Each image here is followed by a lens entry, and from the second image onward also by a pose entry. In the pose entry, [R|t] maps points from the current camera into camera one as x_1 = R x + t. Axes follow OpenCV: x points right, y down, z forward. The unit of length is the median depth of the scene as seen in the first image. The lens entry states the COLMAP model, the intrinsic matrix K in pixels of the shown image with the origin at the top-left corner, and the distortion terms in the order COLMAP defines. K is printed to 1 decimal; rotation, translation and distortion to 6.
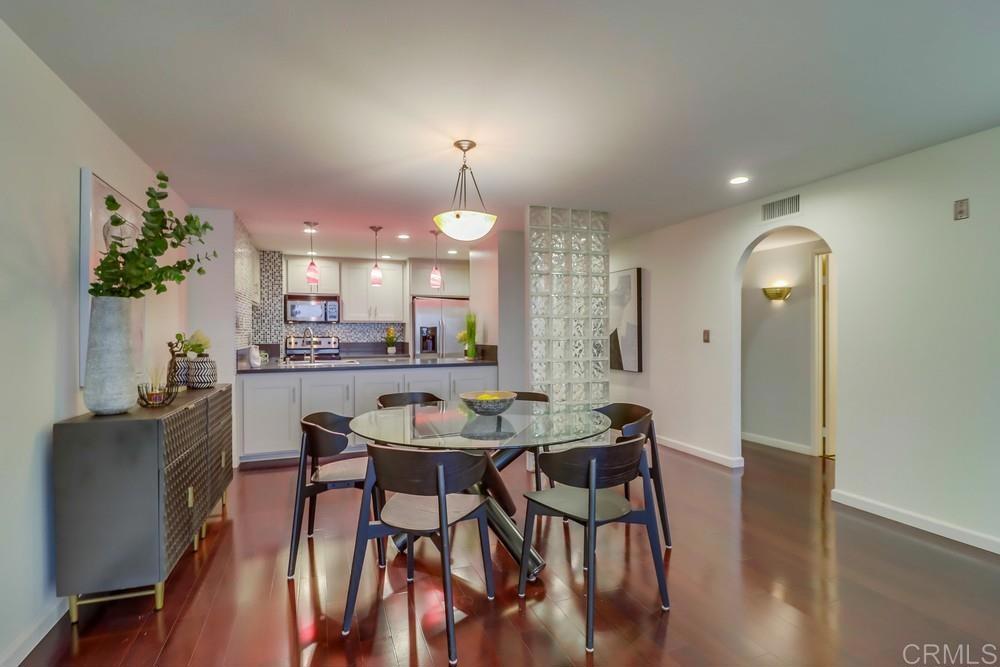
lens RADIAL K [[462.4, 0, 497.3], [0, 462.4, 332.6], [0, 0, 1]] dist [-0.001133, -0.000013]
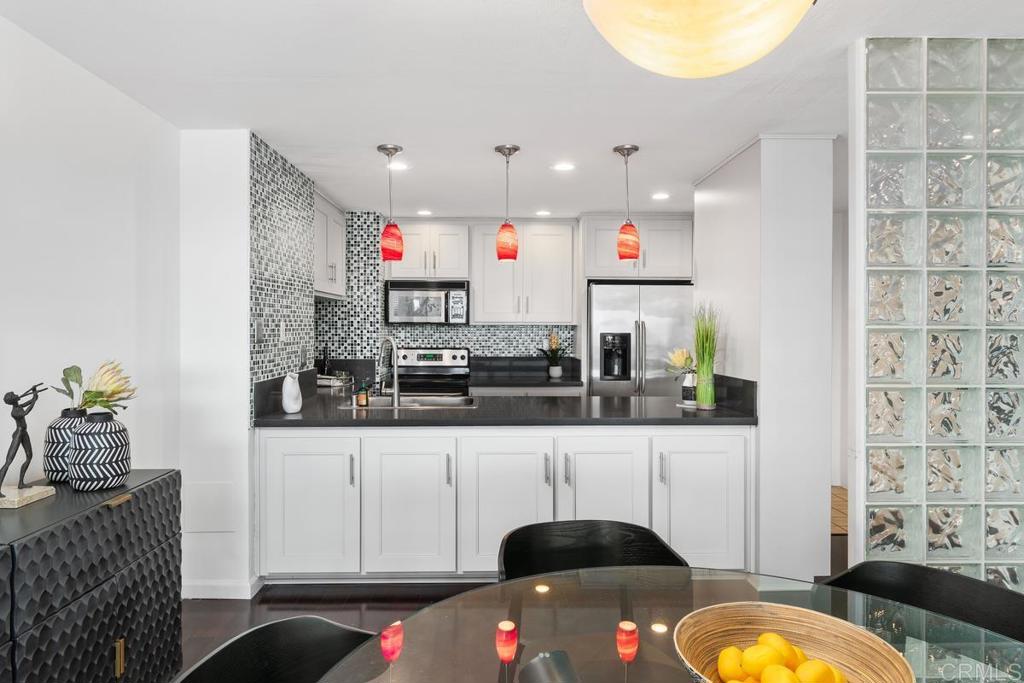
lens RADIAL K [[617.4, 0, 501.5], [0, 617.4, 325.4], [0, 0, 1]] dist [0.011056, 0.000122]
pose [[0.939327, 0.006269, -0.342965, -0.022426], [-0.006770, 0.999977, -0.000264, -0.021808], [0.342955, 0.002570, 0.939348, 0.257174]]
